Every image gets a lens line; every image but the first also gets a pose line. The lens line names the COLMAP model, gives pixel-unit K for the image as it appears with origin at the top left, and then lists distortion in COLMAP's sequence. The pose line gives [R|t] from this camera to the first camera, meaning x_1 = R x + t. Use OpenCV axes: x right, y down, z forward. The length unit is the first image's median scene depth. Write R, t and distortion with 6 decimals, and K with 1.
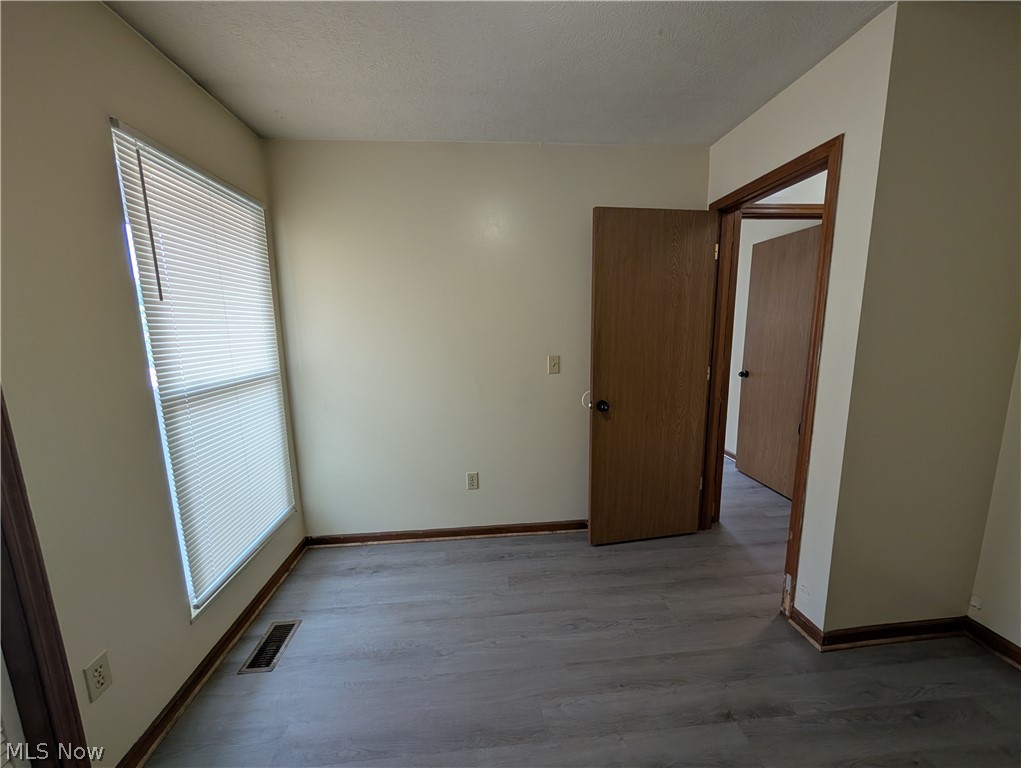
lens RADIAL K [[384.4, 0, 514.6], [0, 384.4, 383.7], [0, 0, 1]] dist [-0.000484, 0.000608]
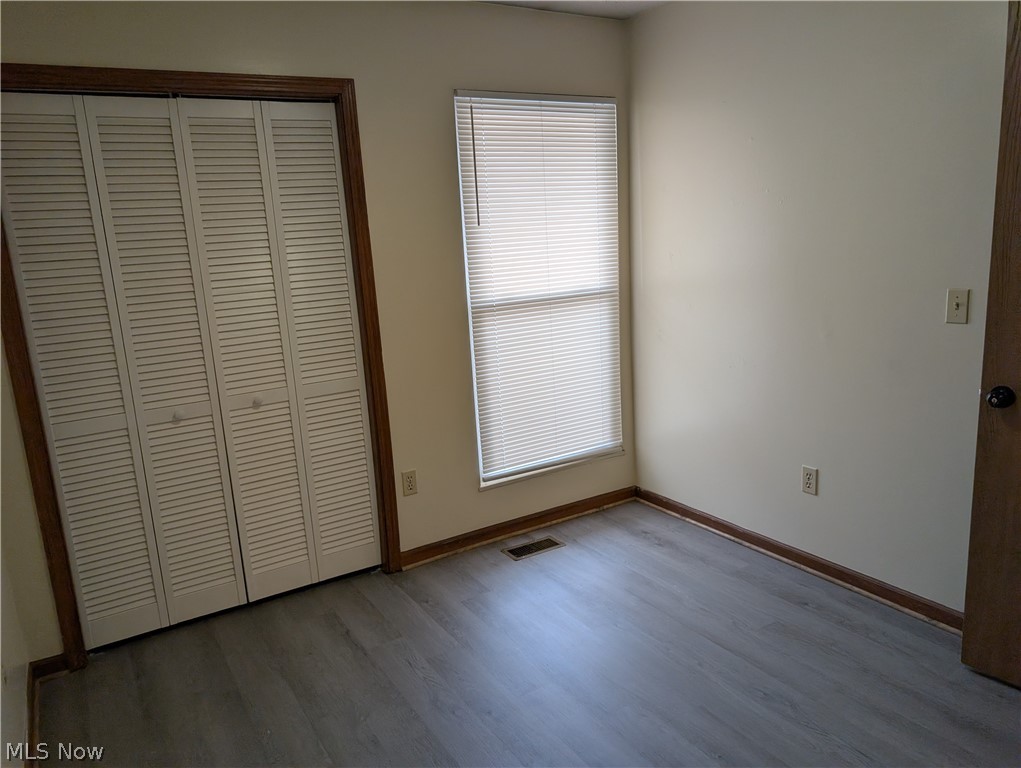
lens RADIAL K [[730.4, 0, 510.9], [0, 730.4, 386.8], [0, 0, 1]] dist [0.011965, -0.002144]
pose [[0.448393, 0.174821, -0.876573, 0.844239], [-0.084621, 0.984585, 0.153076, -0.049919], [0.889822, 0.005538, 0.456275, 0.018112]]
